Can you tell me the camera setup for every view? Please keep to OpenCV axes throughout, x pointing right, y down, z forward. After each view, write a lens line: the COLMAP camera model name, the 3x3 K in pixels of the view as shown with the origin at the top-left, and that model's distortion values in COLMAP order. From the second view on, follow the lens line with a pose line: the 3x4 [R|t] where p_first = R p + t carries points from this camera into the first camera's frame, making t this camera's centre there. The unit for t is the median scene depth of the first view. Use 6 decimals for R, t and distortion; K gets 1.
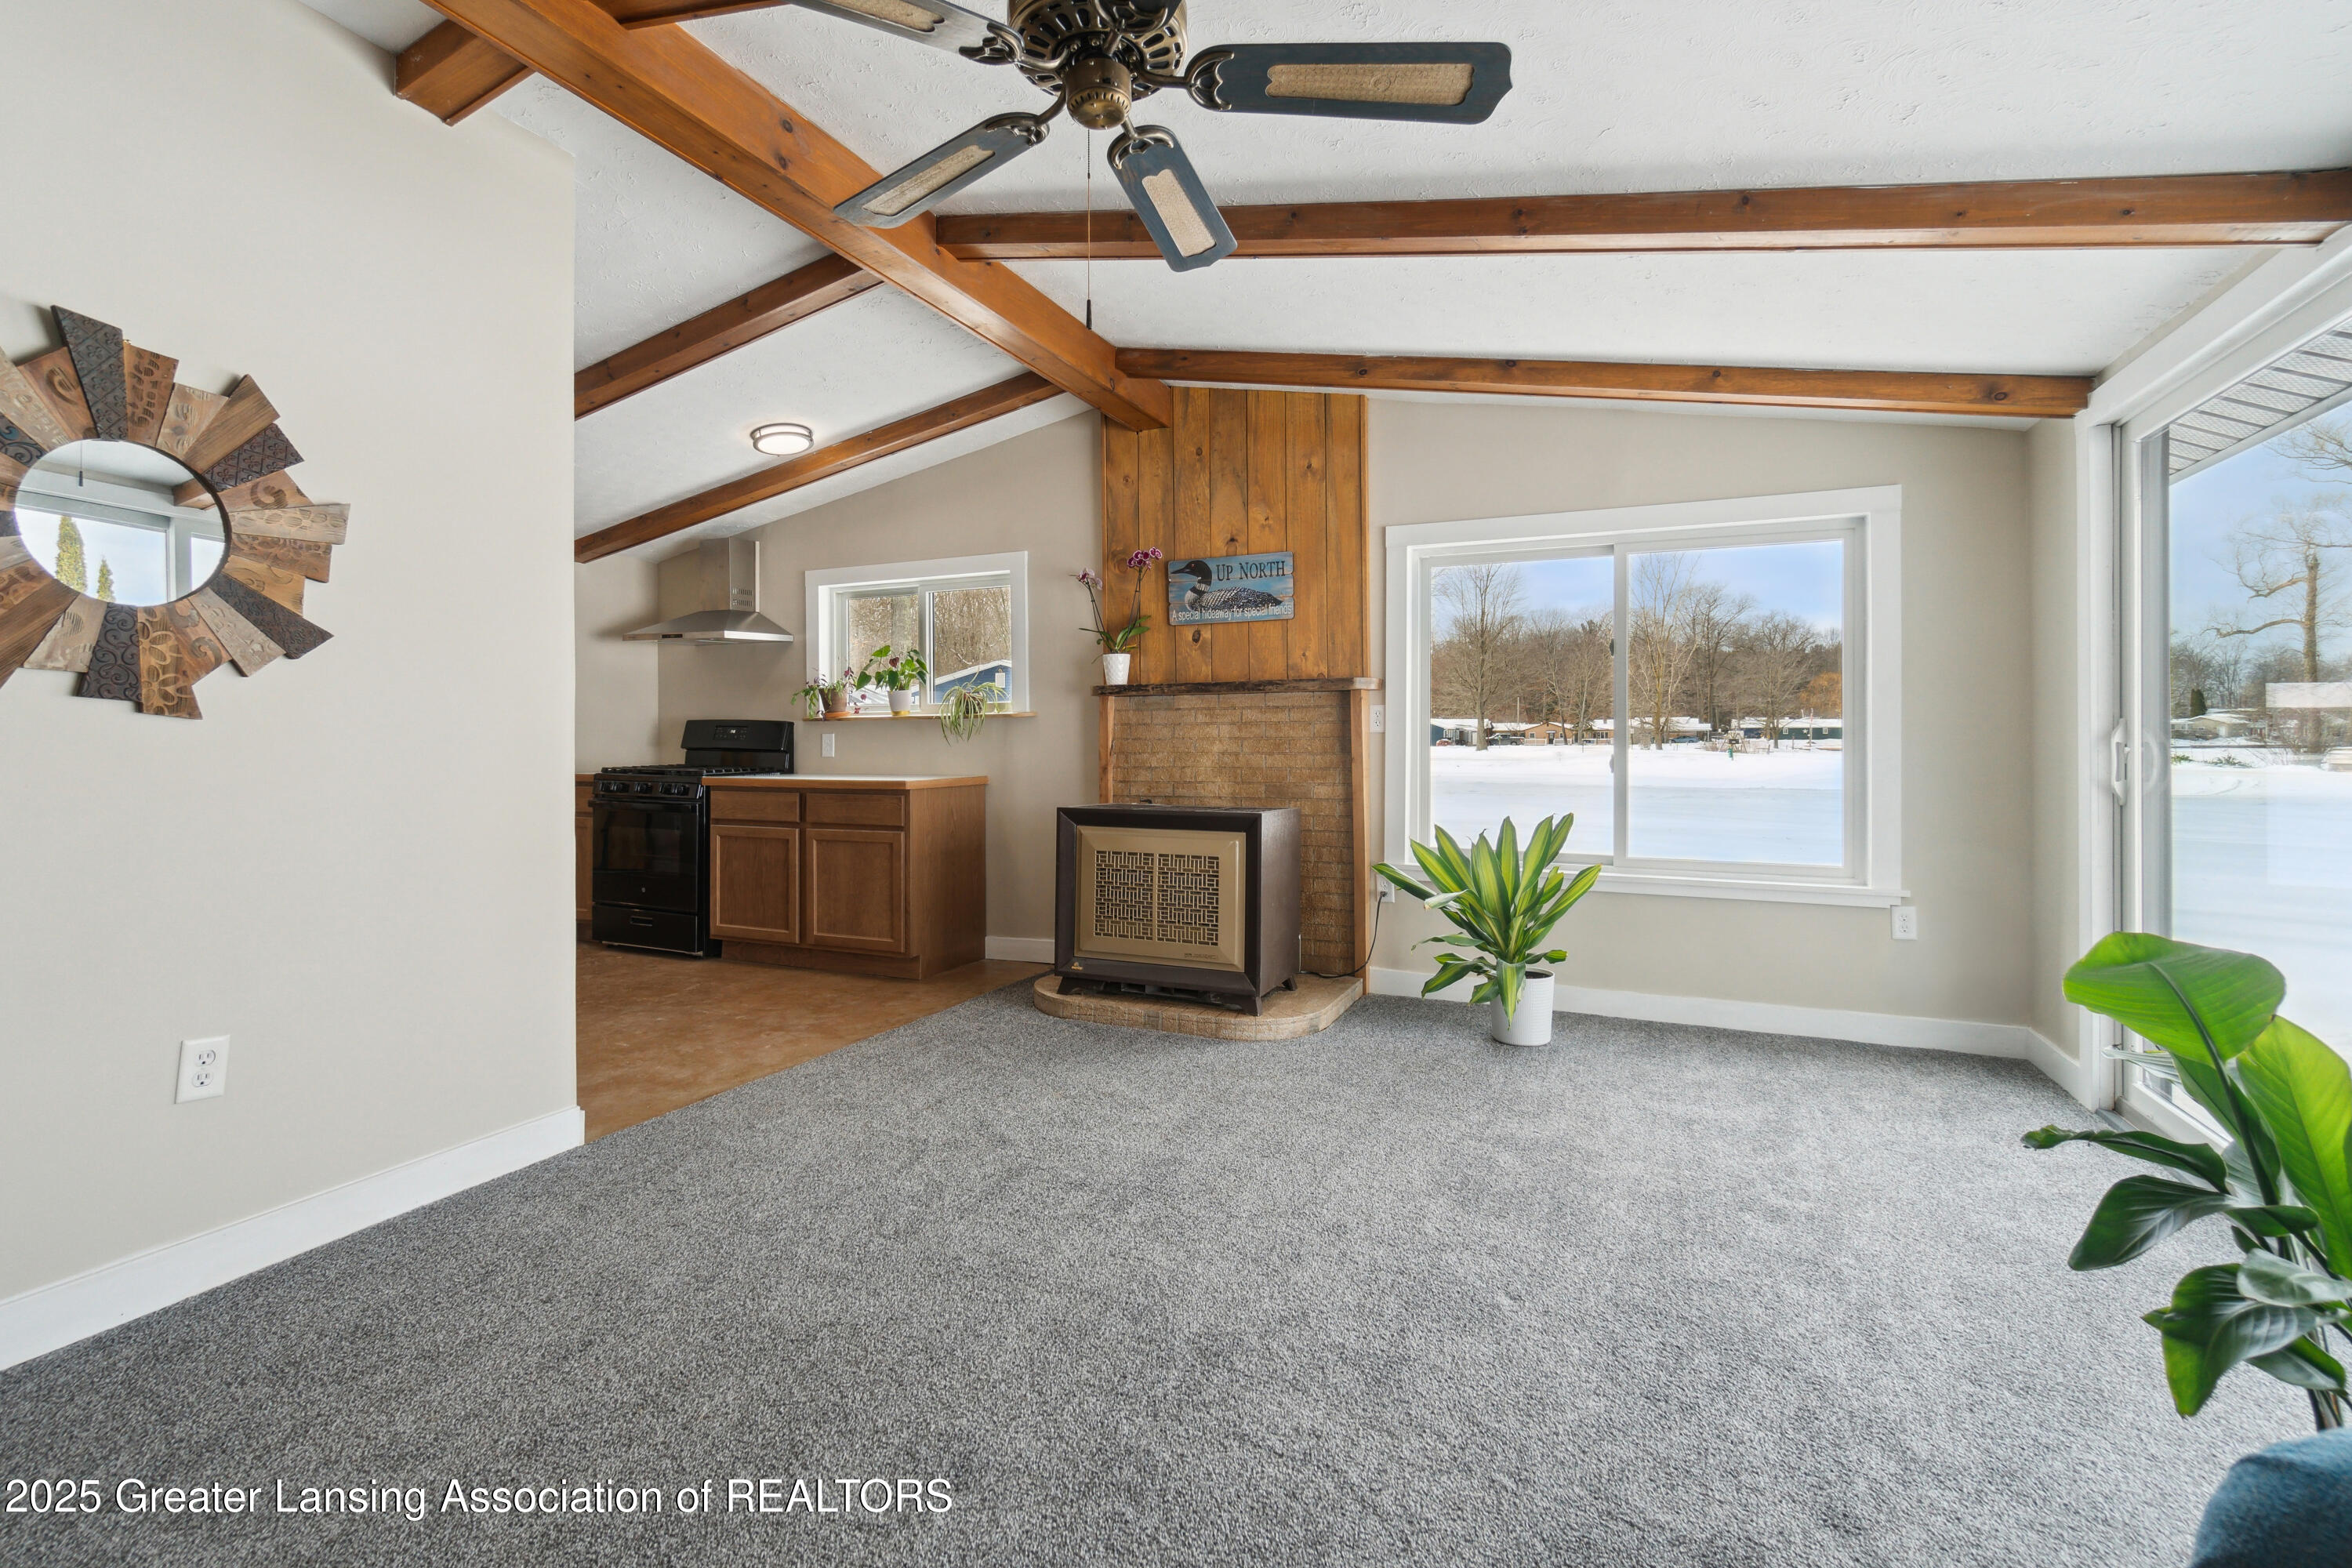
lens RADIAL K [[1039.9, 0, 1165.4], [0, 1039.9, 734.2], [0, 0, 1]] dist [-0.006957, 0.000930]
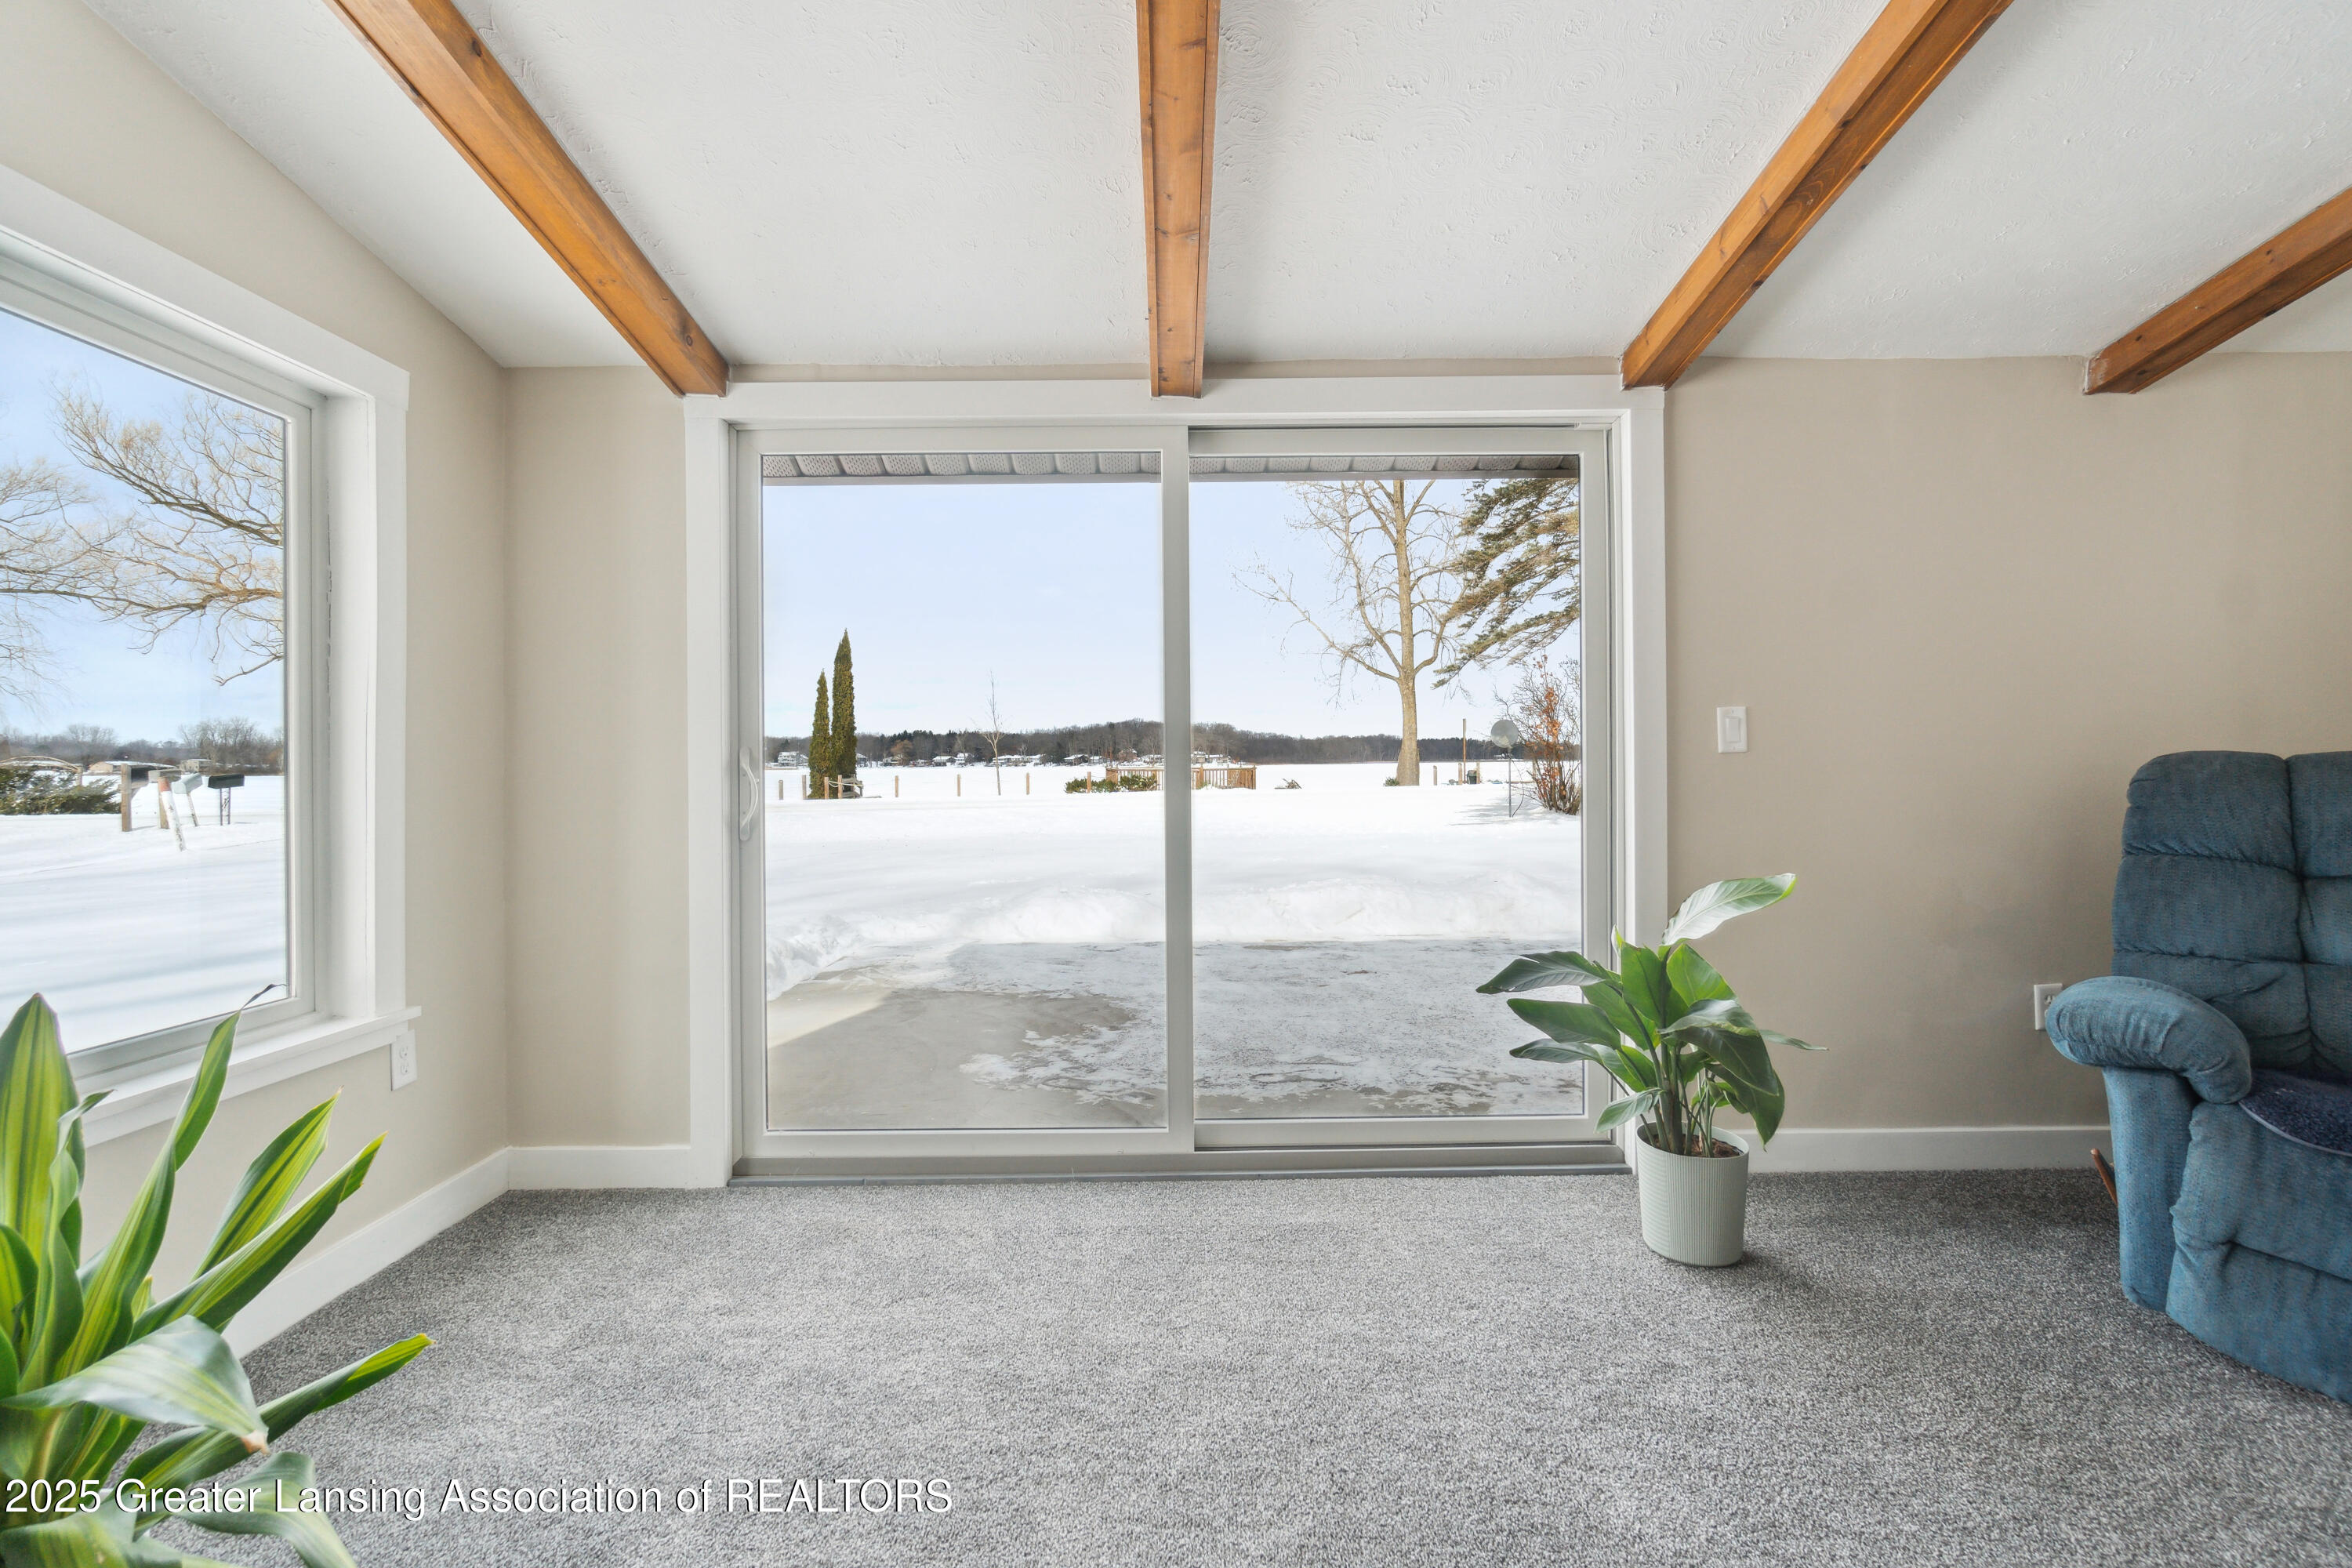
lens RADIAL K [[1039.9, 0, 1180.8], [0, 1039.9, 767.2], [0, 0, 1]] dist [-0.006957, 0.000930]
pose [[-0.411755, 0.003826, 0.911286, -0.051046], [0.003305, 0.999991, -0.002705, 0.004367], [-0.911288, 0.001898, -0.411764, 0.674515]]
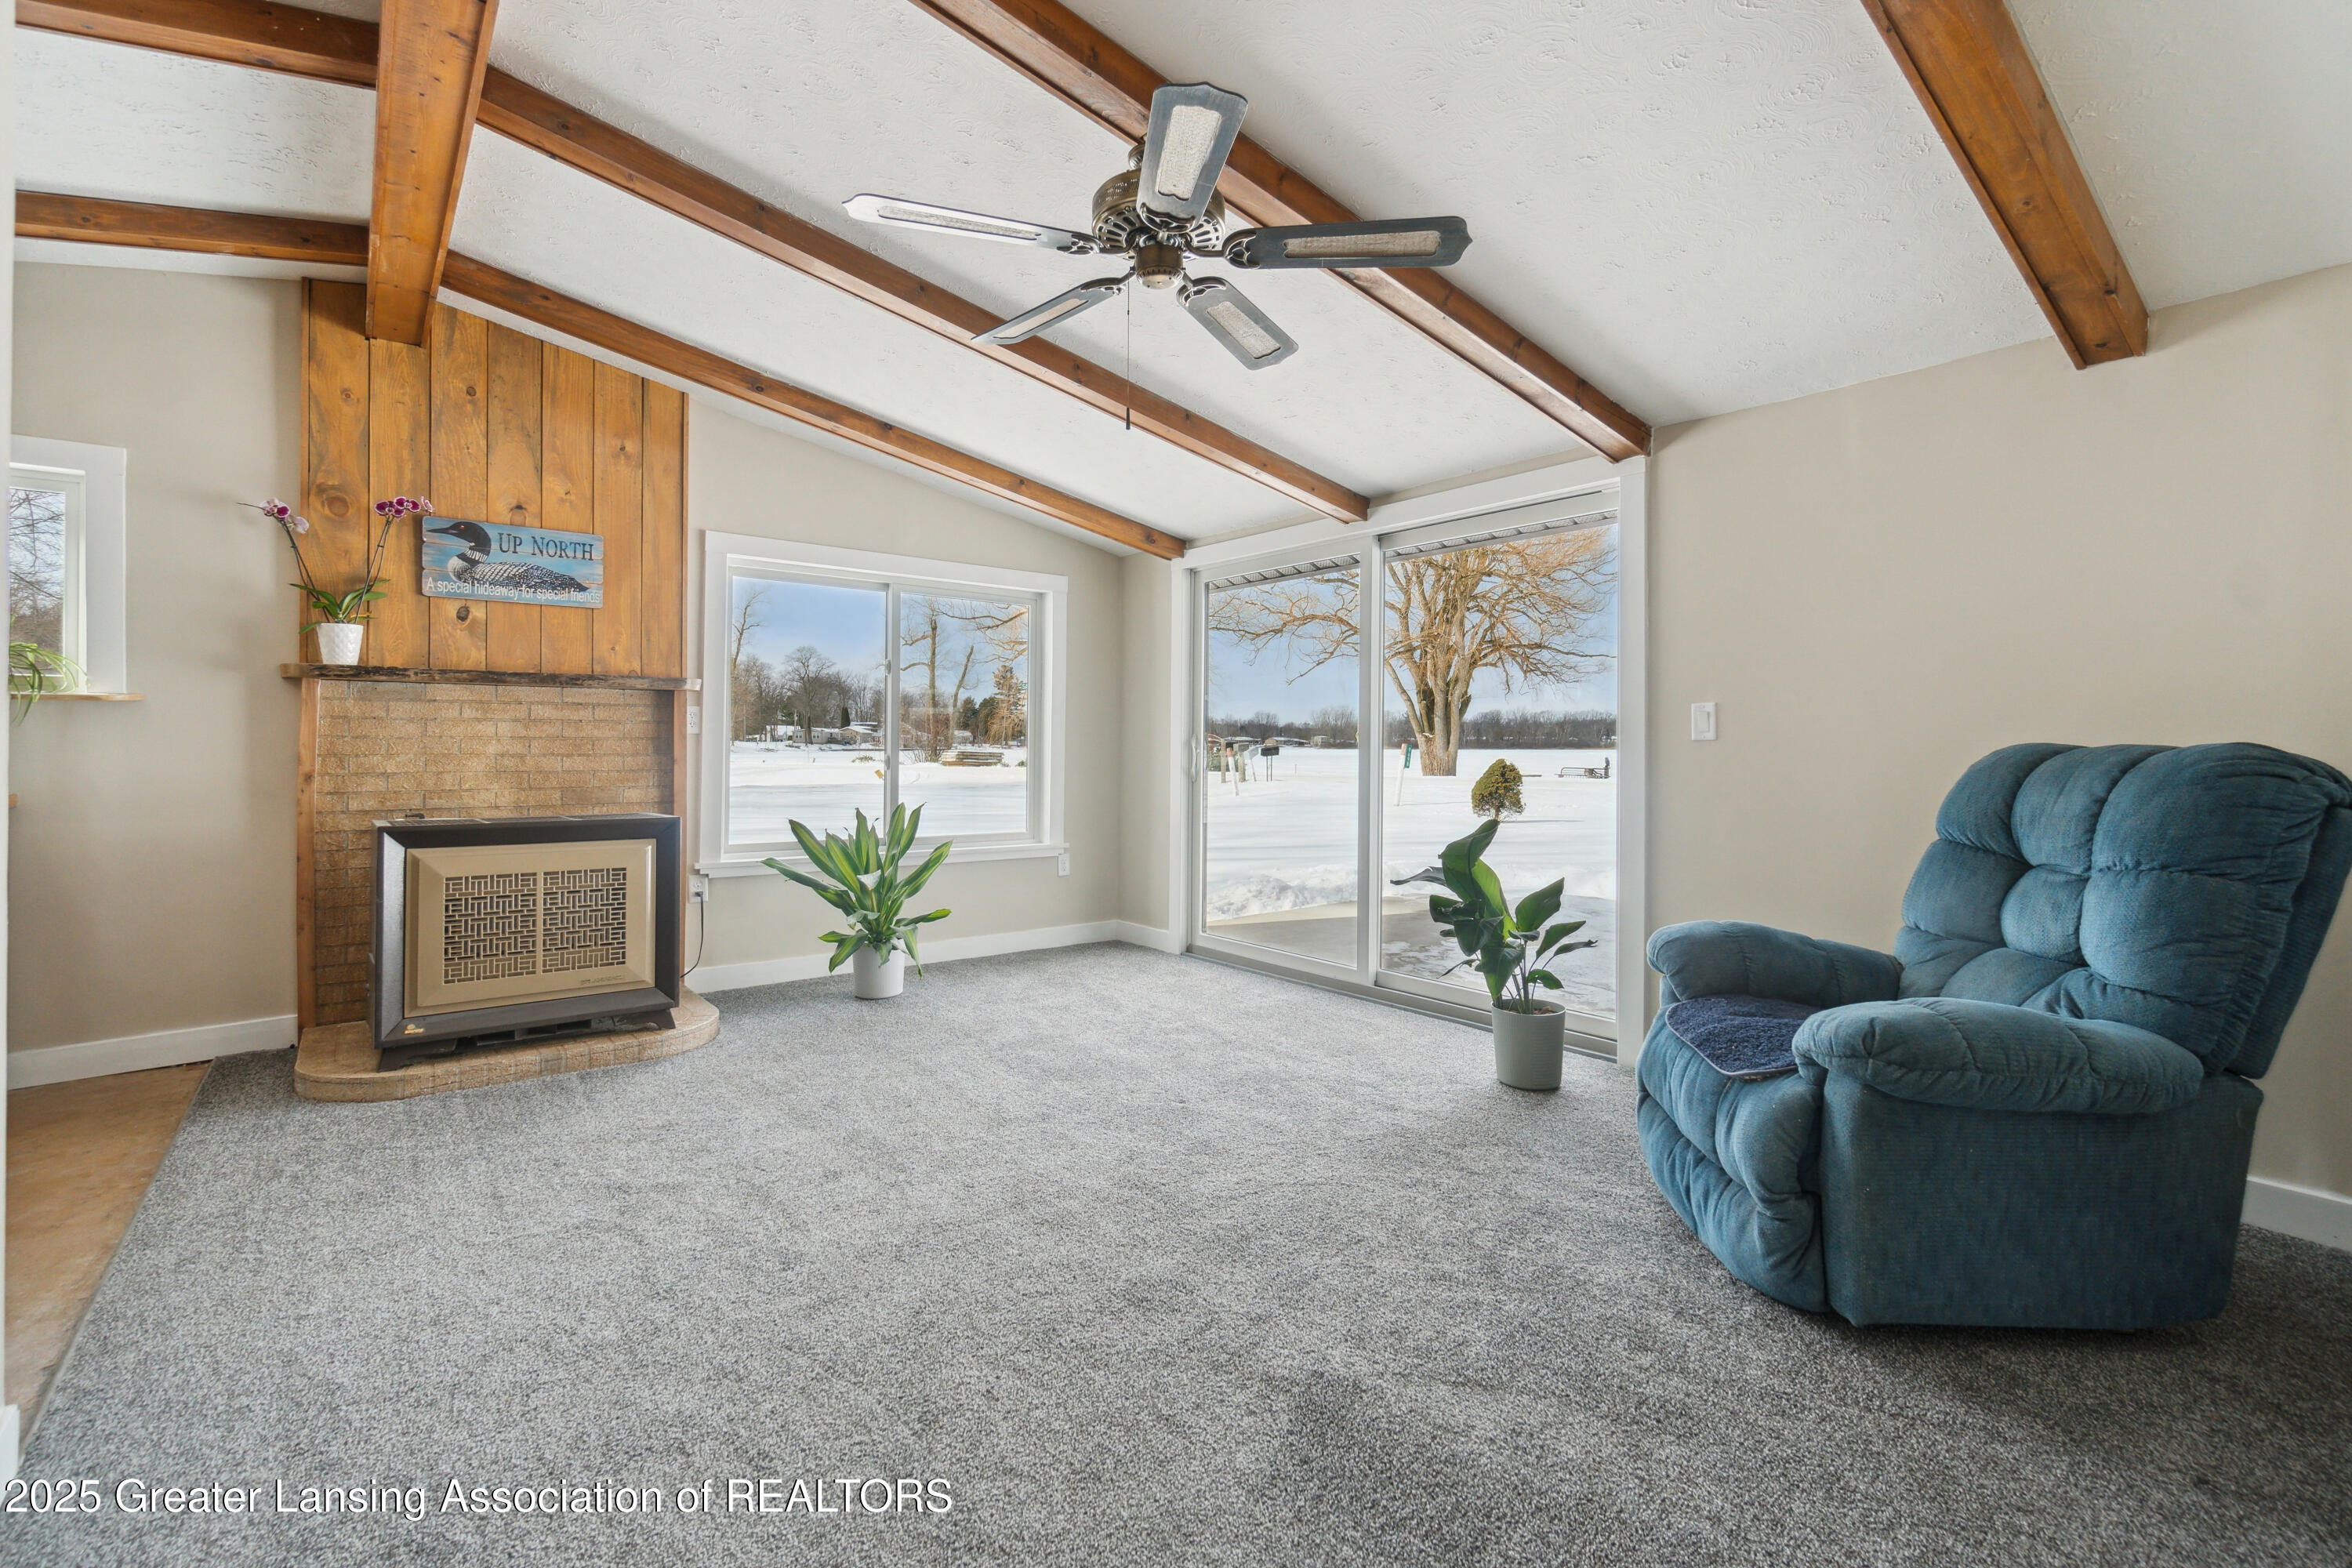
lens RADIAL K [[1039.9, 0, 1159.9], [0, 1039.9, 746.4], [0, 0, 1]] dist [-0.006957, 0.000930]
pose [[0.467980, 0.004183, 0.883729, -0.465260], [-0.012467, 0.999921, 0.001868, 0.002964], [-0.883651, -0.011892, 0.467995, 0.132696]]
